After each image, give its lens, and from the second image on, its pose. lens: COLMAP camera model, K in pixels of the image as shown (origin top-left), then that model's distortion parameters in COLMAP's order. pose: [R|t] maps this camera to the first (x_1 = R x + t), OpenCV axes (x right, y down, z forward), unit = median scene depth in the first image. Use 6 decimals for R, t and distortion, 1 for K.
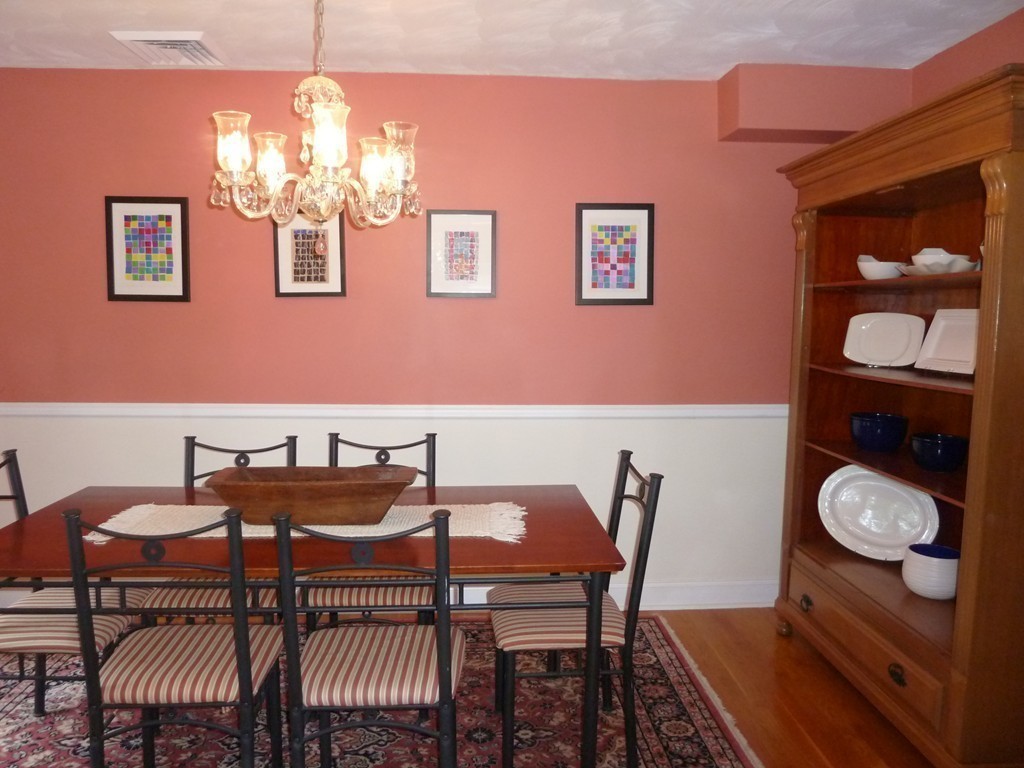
lens RADIAL K [[763.5, 0, 491.3], [0, 763.5, 376.5], [0, 0, 1]] dist [-0.038803, 0.002515]
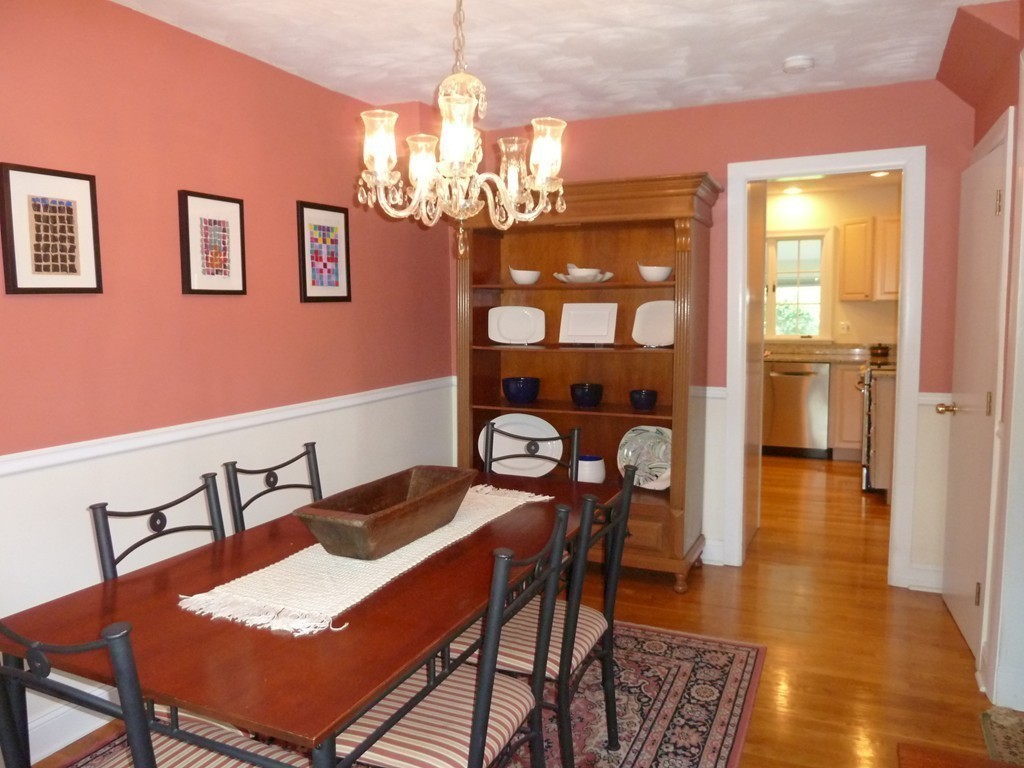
lens RADIAL K [[763.5, 0, 516.0], [0, 763.5, 381.4], [0, 0, 1]] dist [-0.038803, 0.002515]
pose [[0.459559, -0.097016, 0.882833, -0.668651], [0.081114, 0.994446, 0.067058, -0.036337], [-0.884435, 0.040793, 0.464876, 0.302152]]
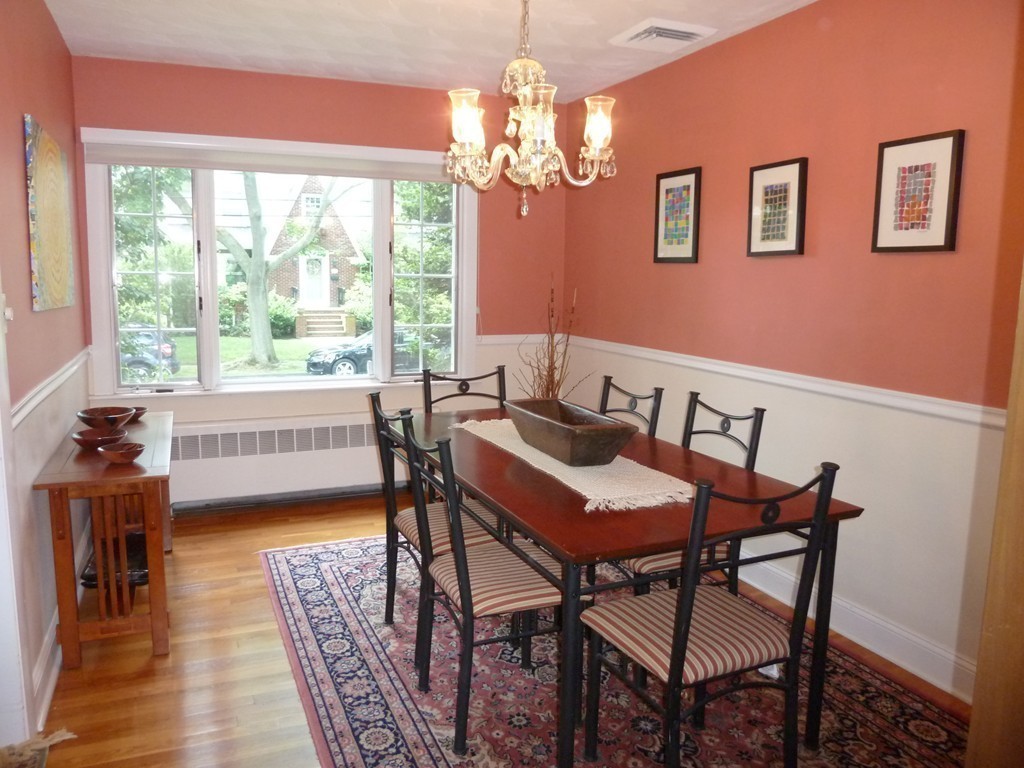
lens RADIAL K [[763.5, 0, 517.0], [0, 763.5, 385.8], [0, 0, 1]] dist [-0.038803, 0.002515]
pose [[0.345803, 0.131280, -0.929078, 0.555019], [-0.083415, 0.990545, 0.108918, -0.020617], [0.934592, 0.039835, 0.353484, 0.373502]]
